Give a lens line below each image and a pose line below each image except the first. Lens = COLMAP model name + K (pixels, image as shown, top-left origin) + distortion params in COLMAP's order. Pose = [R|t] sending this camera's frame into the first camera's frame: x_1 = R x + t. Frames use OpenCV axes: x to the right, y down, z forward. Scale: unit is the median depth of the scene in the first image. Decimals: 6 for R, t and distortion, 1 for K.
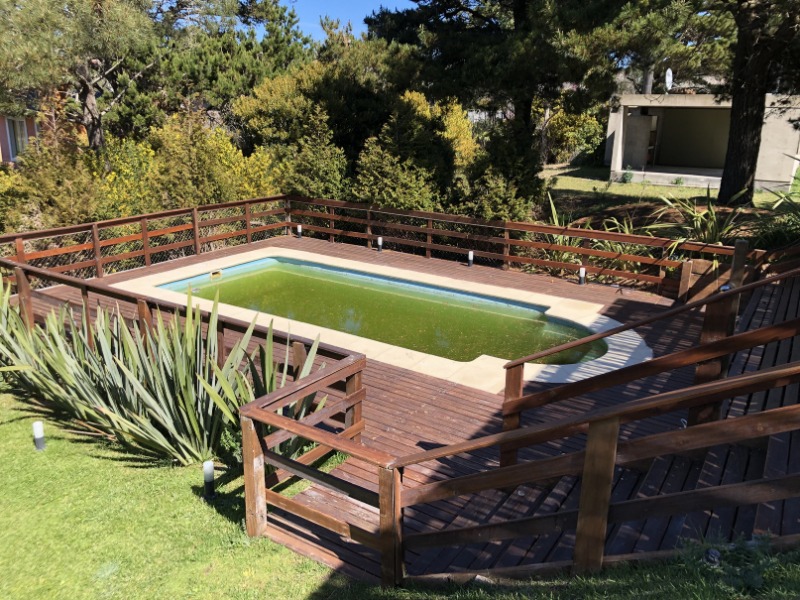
lens RADIAL K [[654.5, 0, 393.2], [0, 654.5, 295.5], [0, 0, 1]] dist [0.039797, -0.028769]
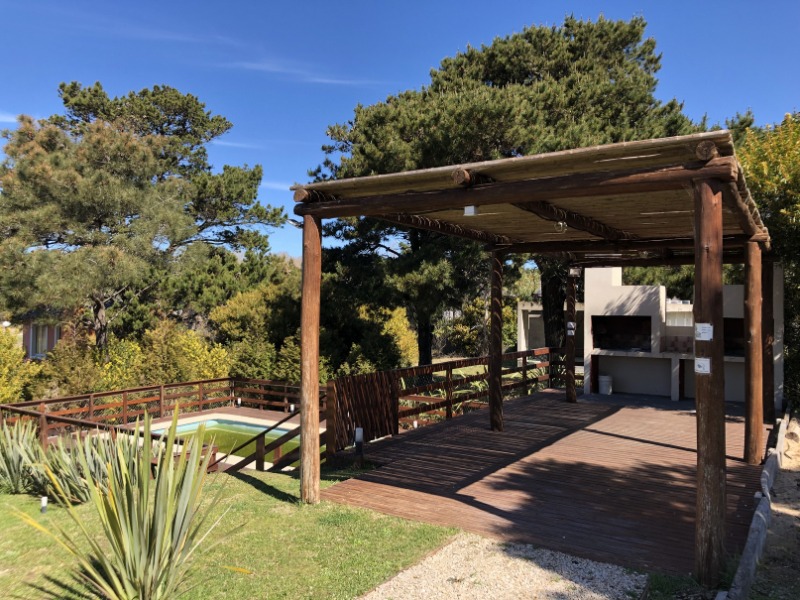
lens RADIAL K [[654.5, 0, 400.7], [0, 654.5, 294.4], [0, 0, 1]] dist [0.039797, -0.028769]
pose [[0.999929, -0.007724, 0.009091, 0.192926], [0.010037, 0.956597, -0.291241, 0.093634], [-0.006447, 0.291312, 0.956607, -0.412012]]
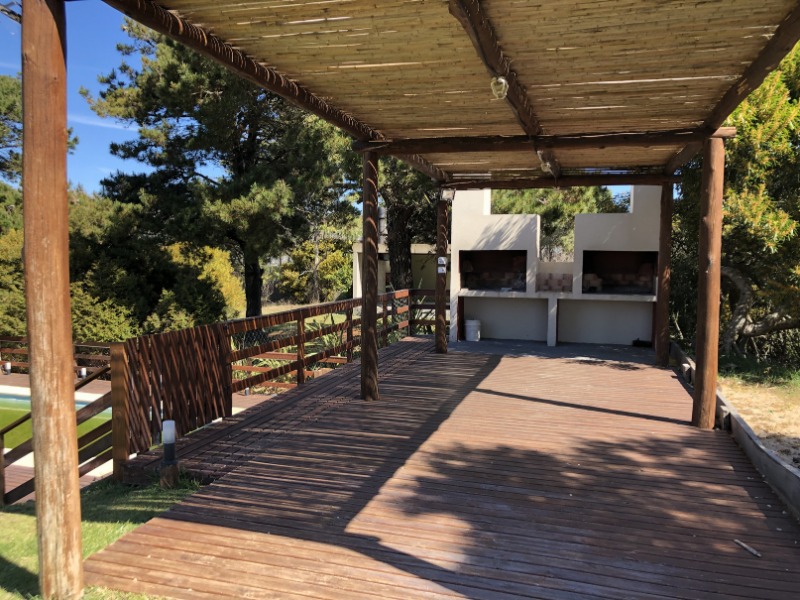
lens RADIAL K [[654.5, 0, 396.5], [0, 654.5, 297.6], [0, 0, 1]] dist [0.039797, -0.028769]
pose [[0.963347, -0.027682, 0.266827, 0.186130], [0.082541, 0.976994, -0.196646, 0.054798], [-0.255245, 0.211462, 0.943469, -0.209553]]
